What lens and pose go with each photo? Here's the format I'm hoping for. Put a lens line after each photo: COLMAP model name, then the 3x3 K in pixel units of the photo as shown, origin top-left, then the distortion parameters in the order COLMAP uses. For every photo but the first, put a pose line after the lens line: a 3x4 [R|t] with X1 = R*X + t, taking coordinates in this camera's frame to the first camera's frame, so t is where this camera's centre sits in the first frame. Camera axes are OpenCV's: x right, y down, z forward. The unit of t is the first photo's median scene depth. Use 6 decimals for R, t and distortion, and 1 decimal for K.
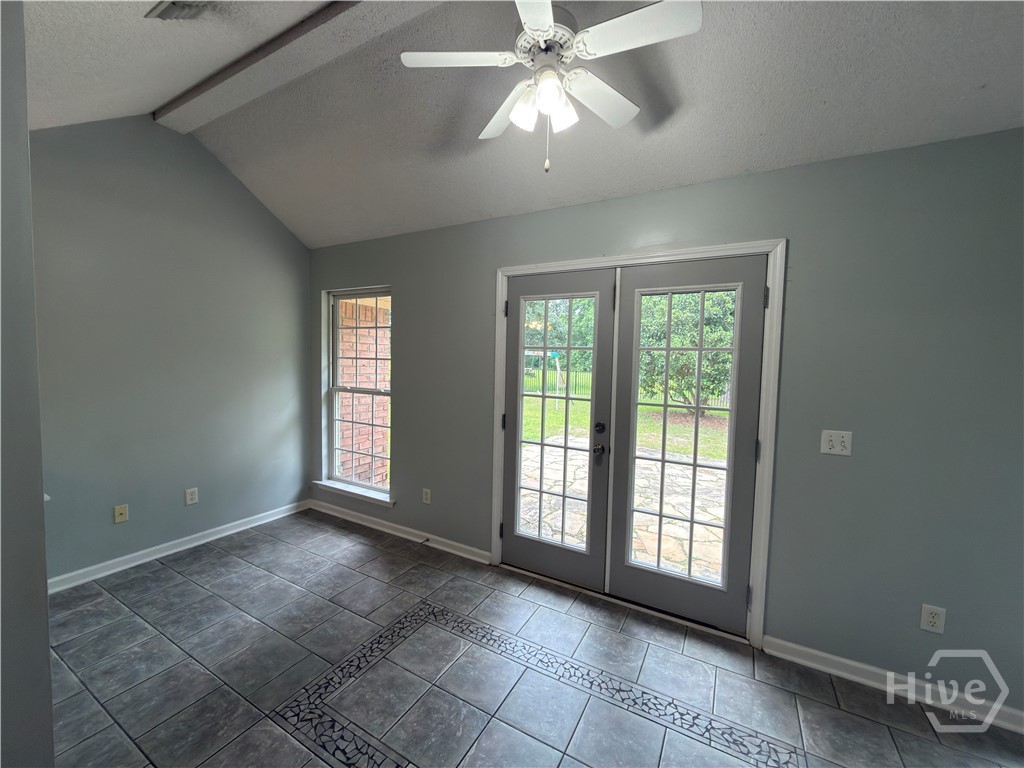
lens RADIAL K [[407.7, 0, 512.0], [0, 407.7, 384.0], [0, 0, 1]] dist [-0.000874, 0.000151]
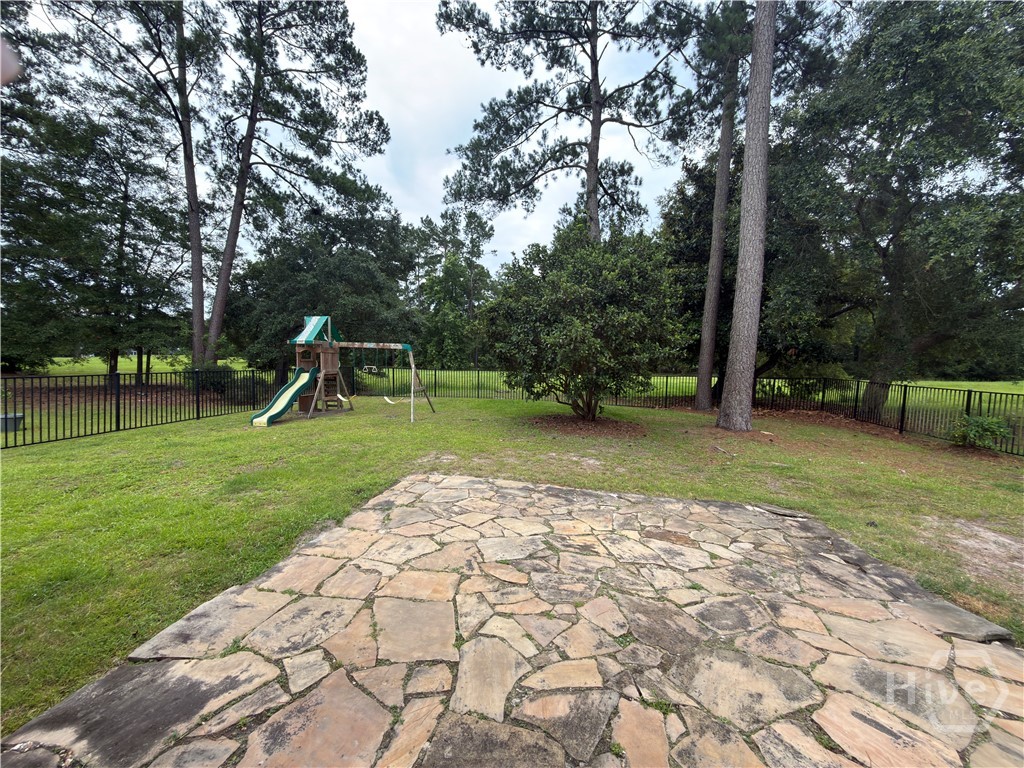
lens RADIAL K [[407.7, 0, 512.0], [0, 407.7, 384.0], [0, 0, 1]] dist [-0.000874, 0.000151]
pose [[0.939734, -0.029565, 0.340626, 0.030369], [0.027941, 0.999563, 0.009673, -0.005755], [-0.340763, 0.000427, 0.940149, 0.247274]]
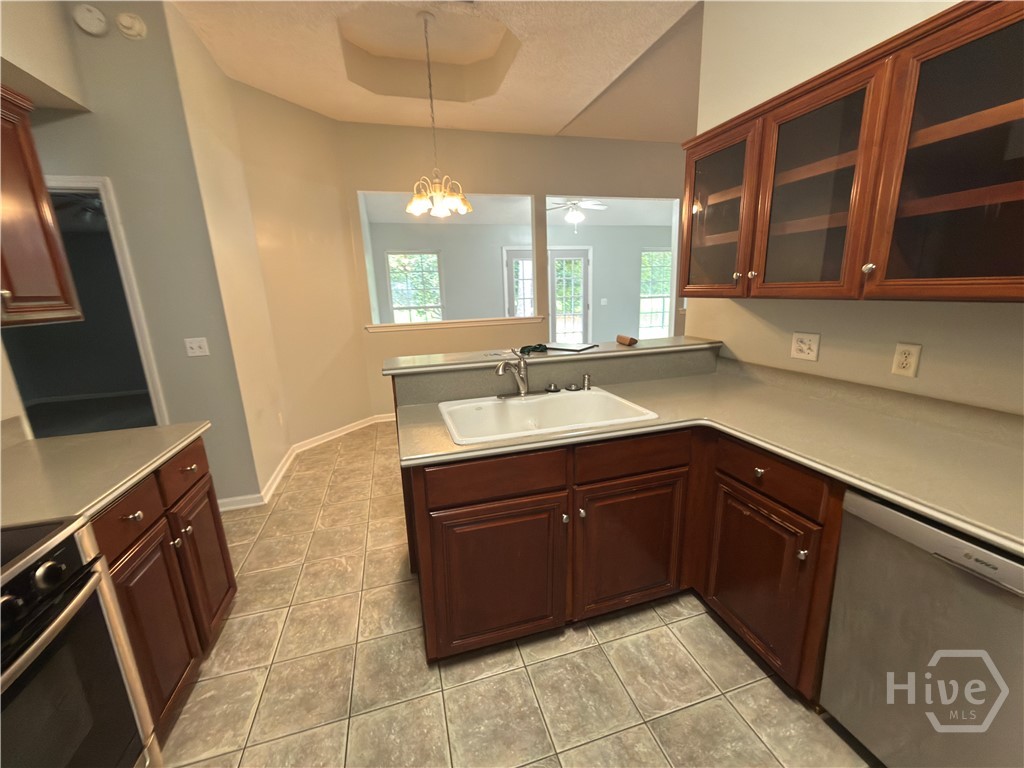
lens RADIAL K [[407.7, 0, 512.0], [0, 407.7, 384.0], [0, 0, 1]] dist [-0.000874, 0.000151]
pose [[0.702044, -0.209143, 0.680730, -1.673411], [0.091404, 0.974459, 0.205121, 0.018921], [-0.706243, -0.081782, 0.703230, -0.746013]]
